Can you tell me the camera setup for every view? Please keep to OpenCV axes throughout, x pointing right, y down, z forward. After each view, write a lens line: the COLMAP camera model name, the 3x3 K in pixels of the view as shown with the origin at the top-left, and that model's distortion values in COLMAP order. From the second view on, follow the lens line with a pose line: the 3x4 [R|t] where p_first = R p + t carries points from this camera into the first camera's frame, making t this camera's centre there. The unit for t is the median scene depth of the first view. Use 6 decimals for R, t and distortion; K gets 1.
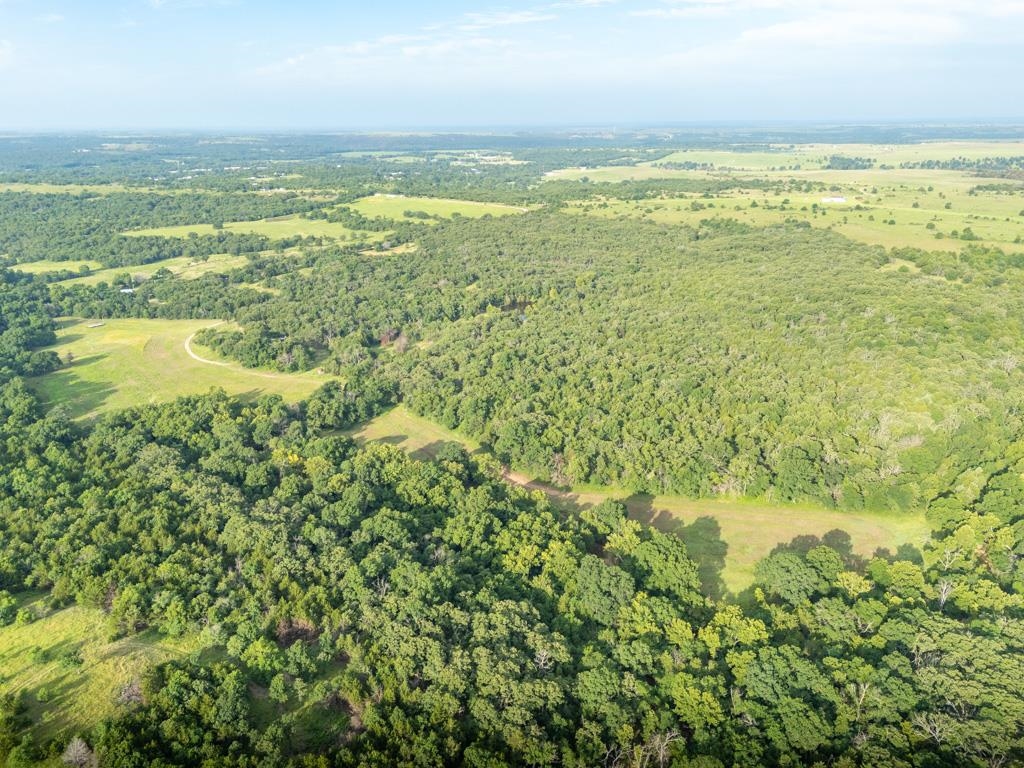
lens RADIAL K [[746.4, 0, 512.0], [0, 746.4, 384.0], [0, 0, 1]] dist [0.062590, -0.066100]
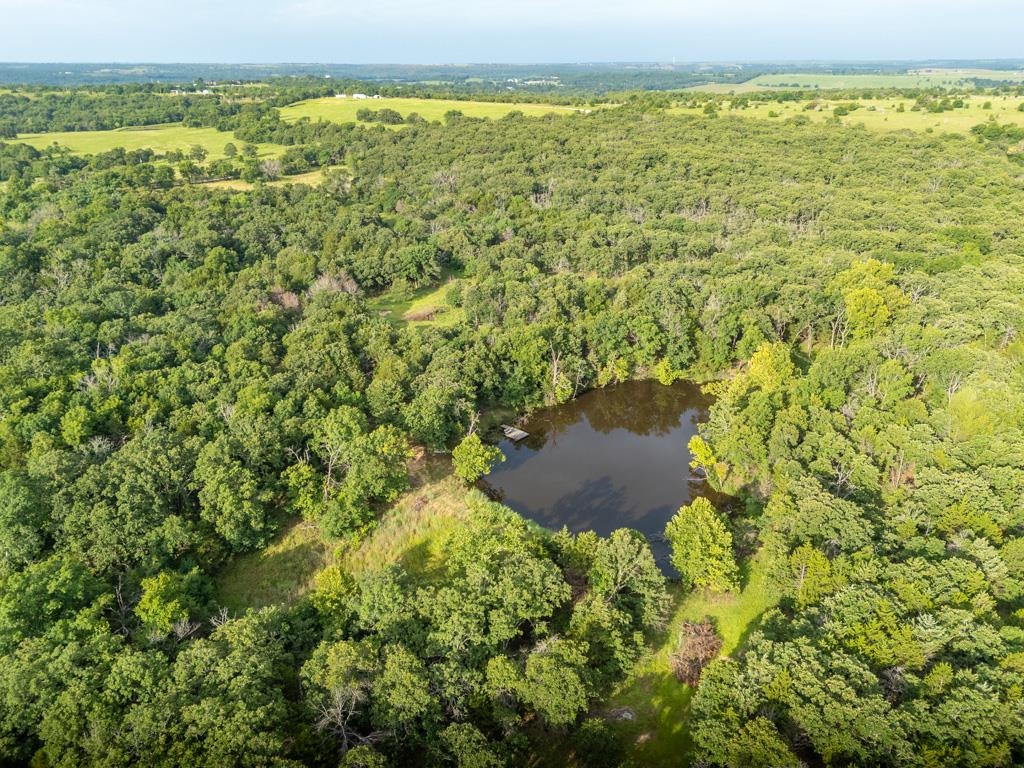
lens RADIAL K [[746.4, 0, 512.0], [0, 746.4, 384.0], [0, 0, 1]] dist [0.062590, -0.066100]
pose [[0.998424, 0.025955, -0.049751, -0.007797], [-0.022584, 0.997487, 0.067156, -0.109287], [0.051369, -0.065926, 0.996501, 0.660573]]
